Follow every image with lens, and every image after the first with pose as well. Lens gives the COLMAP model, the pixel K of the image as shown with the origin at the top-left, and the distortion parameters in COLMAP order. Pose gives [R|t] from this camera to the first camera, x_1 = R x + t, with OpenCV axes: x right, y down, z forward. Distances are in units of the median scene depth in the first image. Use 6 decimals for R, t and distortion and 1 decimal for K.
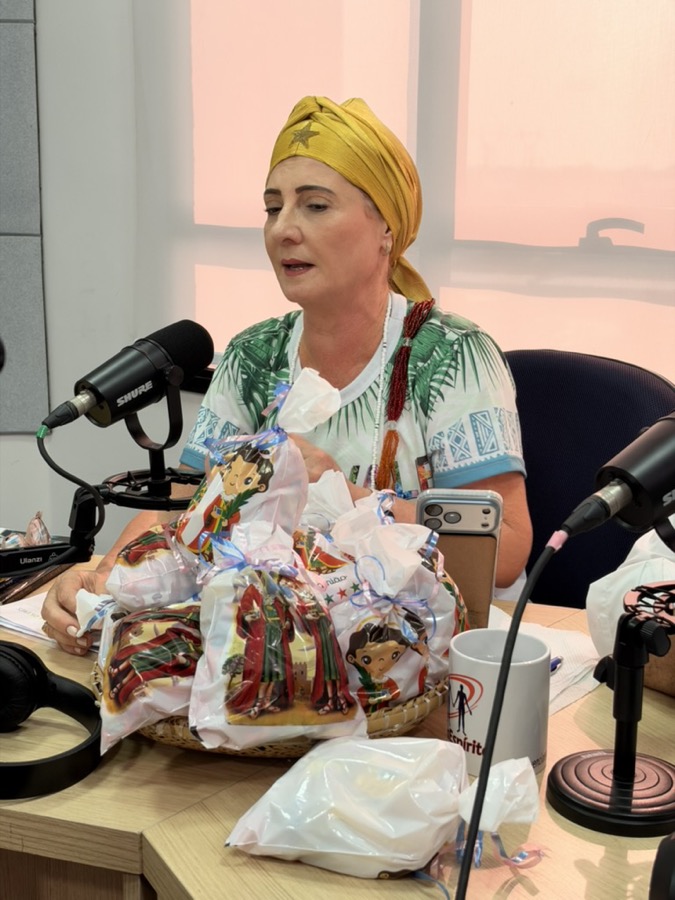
lens RADIAL K [[1274.1, 0, 337.5], [0, 1274.1, 450.0], [0, 0, 1]] dist [0.350588, -1.296265]
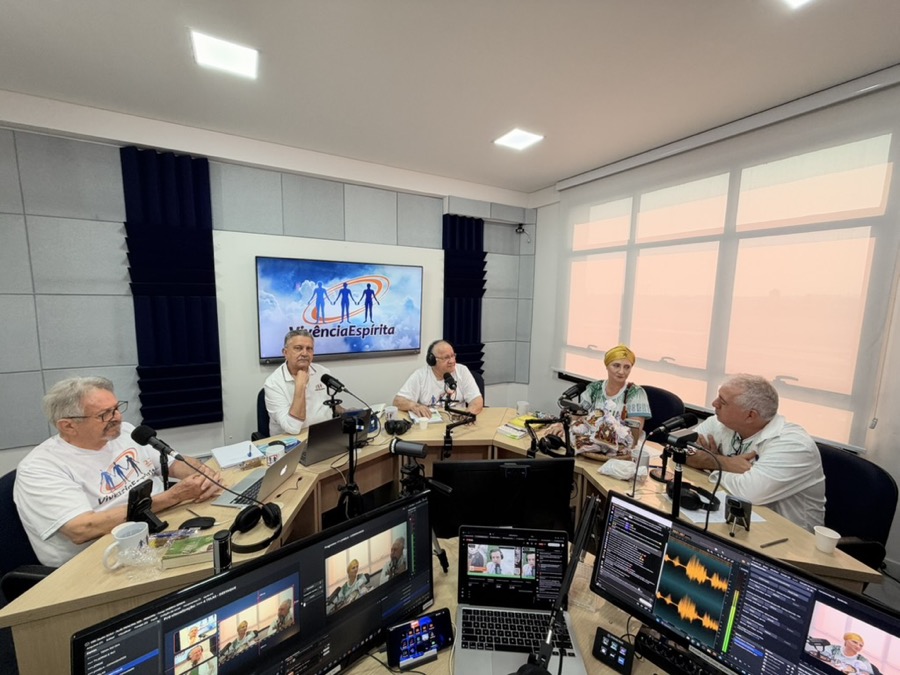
lens RADIAL K [[357.3, 0, 448.1], [0, 357.3, 336.0], [0, 0, 1]] dist [-0.001285, -0.000424]
pose [[0.936292, 0.051800, -0.347382, -0.176993], [-0.085512, 0.992923, -0.082416, -0.167624], [0.340654, 0.106871, 0.934095, -0.993086]]
